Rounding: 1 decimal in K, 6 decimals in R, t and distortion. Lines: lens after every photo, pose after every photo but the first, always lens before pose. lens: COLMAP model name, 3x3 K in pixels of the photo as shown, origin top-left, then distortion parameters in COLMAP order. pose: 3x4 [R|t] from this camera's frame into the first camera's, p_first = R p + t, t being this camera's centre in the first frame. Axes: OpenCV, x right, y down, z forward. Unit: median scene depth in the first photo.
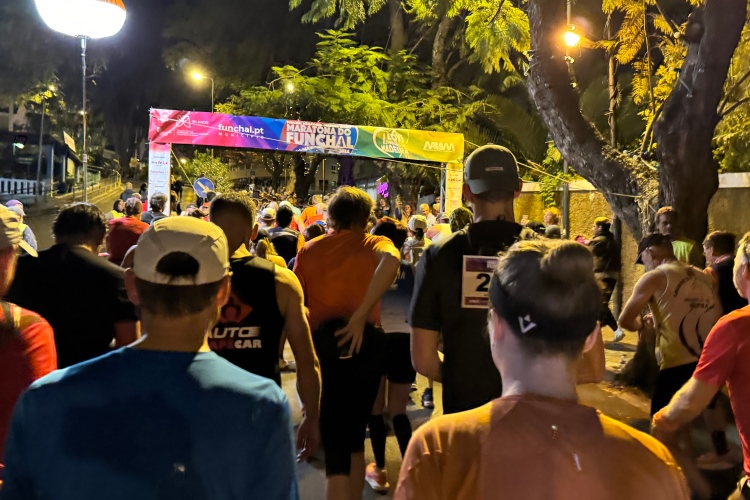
lens RADIAL K [[524.7, 0, 375.0], [0, 524.7, 250.0], [0, 0, 1]] dist [0.007735, 0.000419]
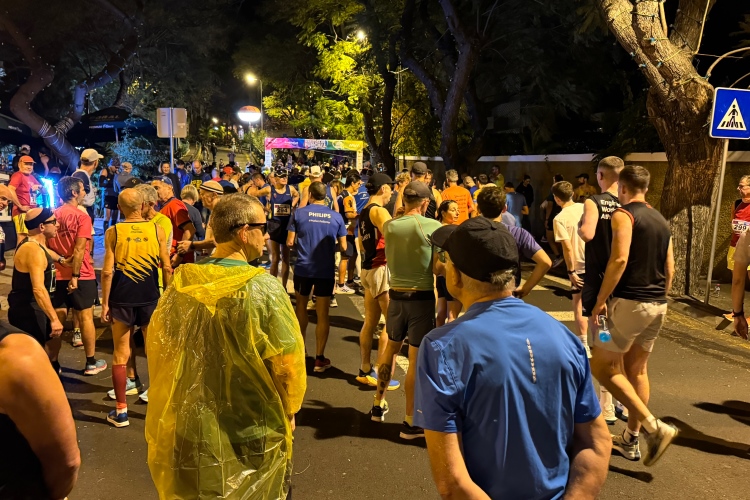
lens RADIAL K [[524.7, 0, 375.0], [0, 524.7, 250.0], [0, 0, 1]] dist [0.007735, 0.000419]
pose [[0.998438, -0.007752, -0.055338, 0.409545], [0.012865, 0.995617, 0.092641, 0.130311], [0.054377, -0.093208, 0.994161, -2.125236]]
